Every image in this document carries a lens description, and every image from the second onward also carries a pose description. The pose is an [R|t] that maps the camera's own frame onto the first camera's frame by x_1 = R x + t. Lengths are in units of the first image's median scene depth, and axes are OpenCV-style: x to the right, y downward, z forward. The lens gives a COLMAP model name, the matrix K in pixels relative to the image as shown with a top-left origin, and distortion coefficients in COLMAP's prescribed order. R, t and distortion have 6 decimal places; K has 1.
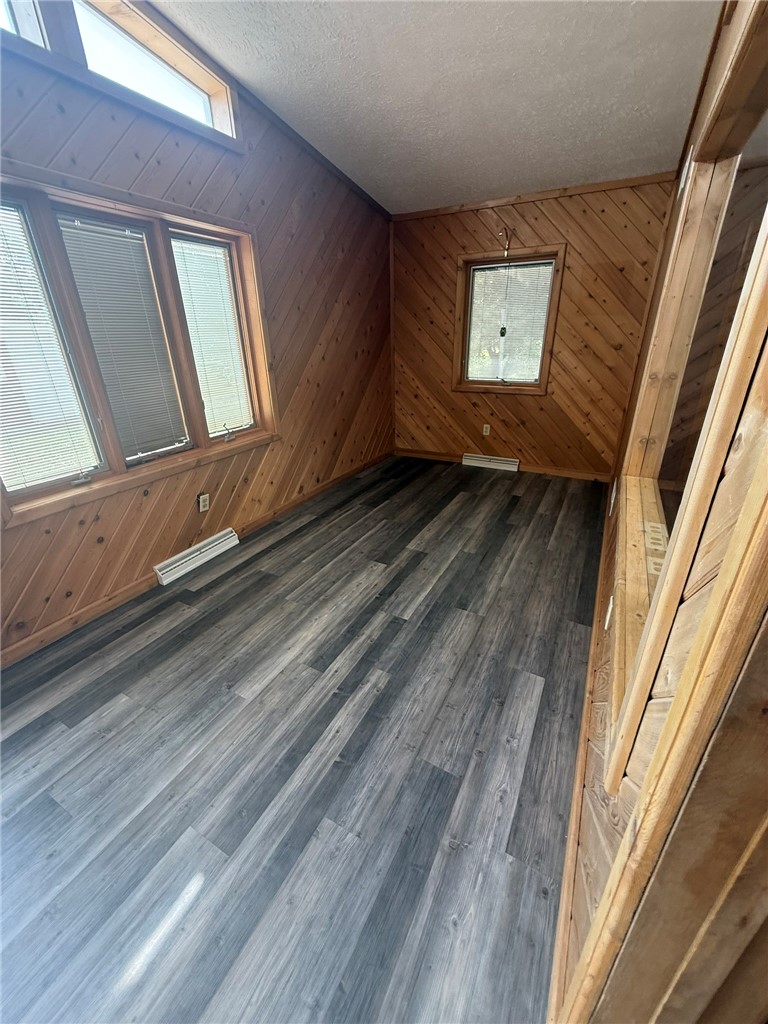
lens RADIAL K [[409.5, 0, 384.0], [0, 409.5, 512.0], [0, 0, 1]] dist [0.001313, 0.000006]
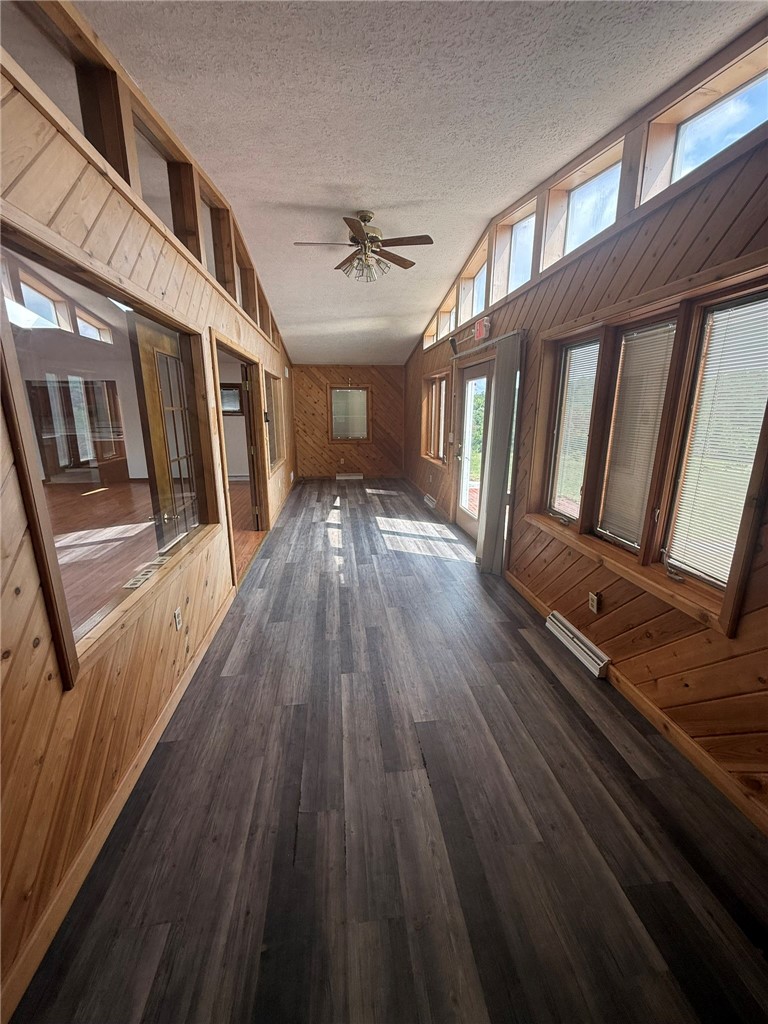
lens RADIAL K [[409.5, 0, 384.0], [0, 409.5, 512.0], [0, 0, 1]] dist [0.001313, 0.000006]
pose [[-0.818242, 0.157282, -0.552939, 0.522919], [-0.217927, 0.805189, 0.551524, -0.748597], [0.531965, 0.571781, -0.624564, 1.553621]]
